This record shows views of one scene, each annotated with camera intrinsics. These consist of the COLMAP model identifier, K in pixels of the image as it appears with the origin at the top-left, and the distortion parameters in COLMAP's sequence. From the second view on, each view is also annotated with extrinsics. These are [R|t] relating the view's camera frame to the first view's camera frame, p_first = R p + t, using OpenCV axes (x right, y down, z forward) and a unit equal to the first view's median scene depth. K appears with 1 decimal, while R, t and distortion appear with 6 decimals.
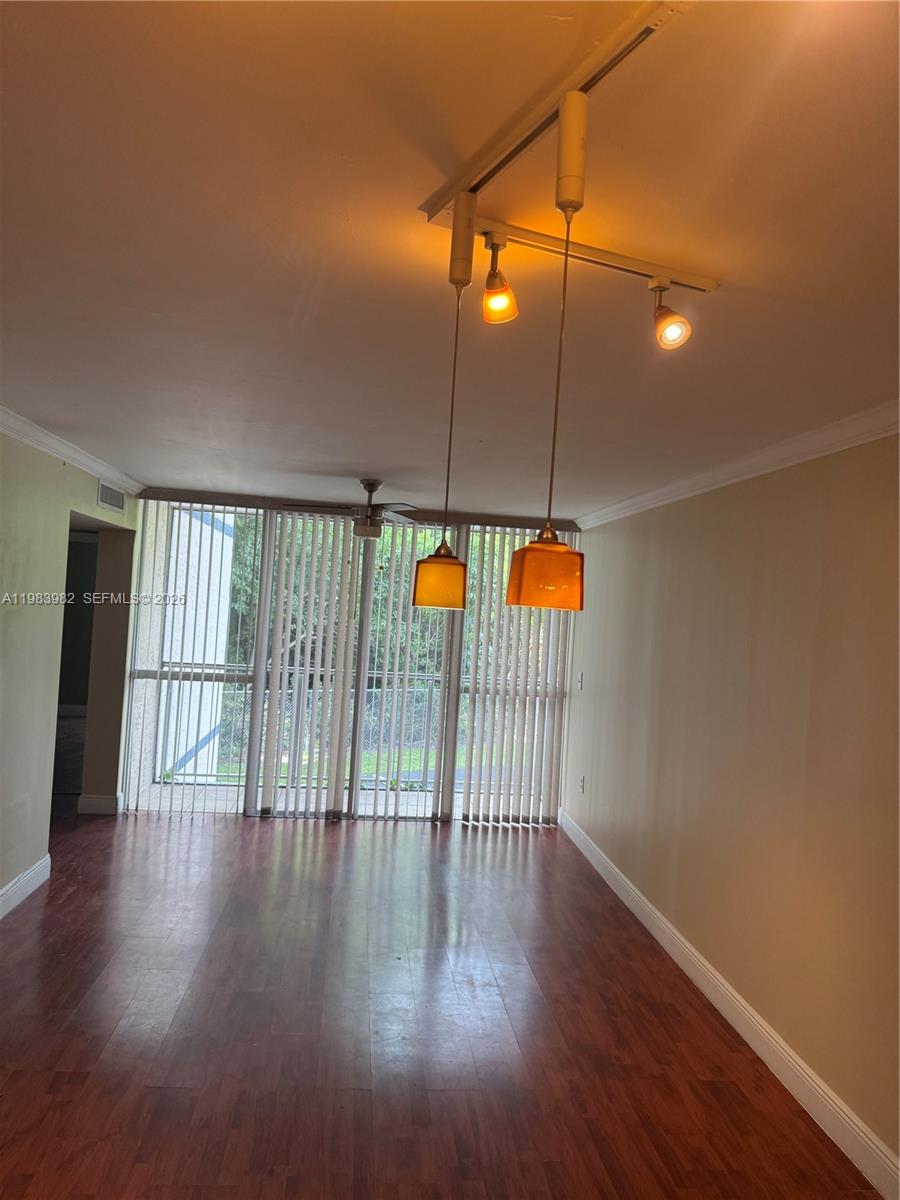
lens RADIAL K [[838.6, 0, 450.0], [0, 838.6, 600.0], [0, 0, 1]] dist [-0.000340, 0.000111]
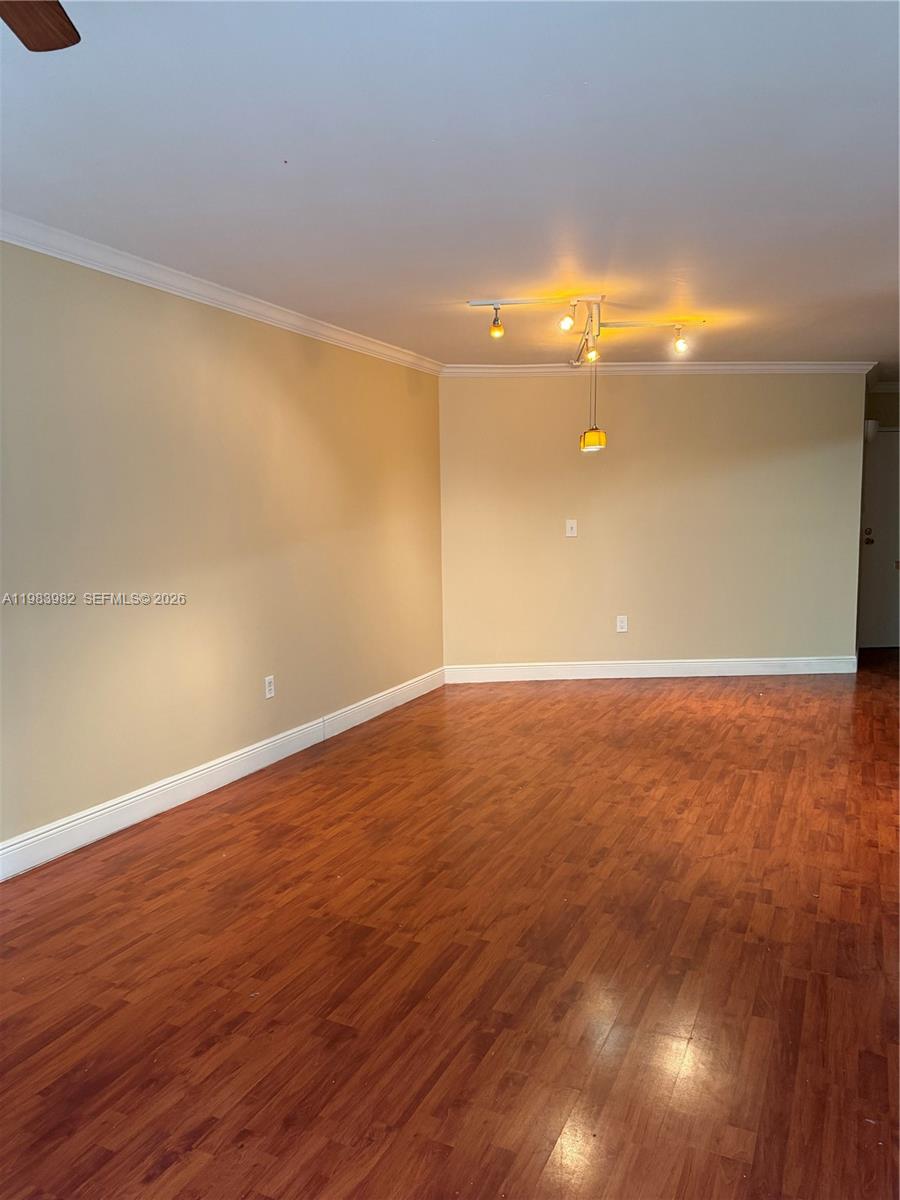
lens RADIAL K [[838.6, 0, 450.0], [0, 838.6, 600.0], [0, 0, 1]] dist [-0.000340, 0.000111]
pose [[-0.845974, -0.100839, 0.523602, -0.582819], [-0.040910, 0.991335, 0.124821, 0.099780], [-0.531652, 0.084175, -0.842770, 1.849415]]
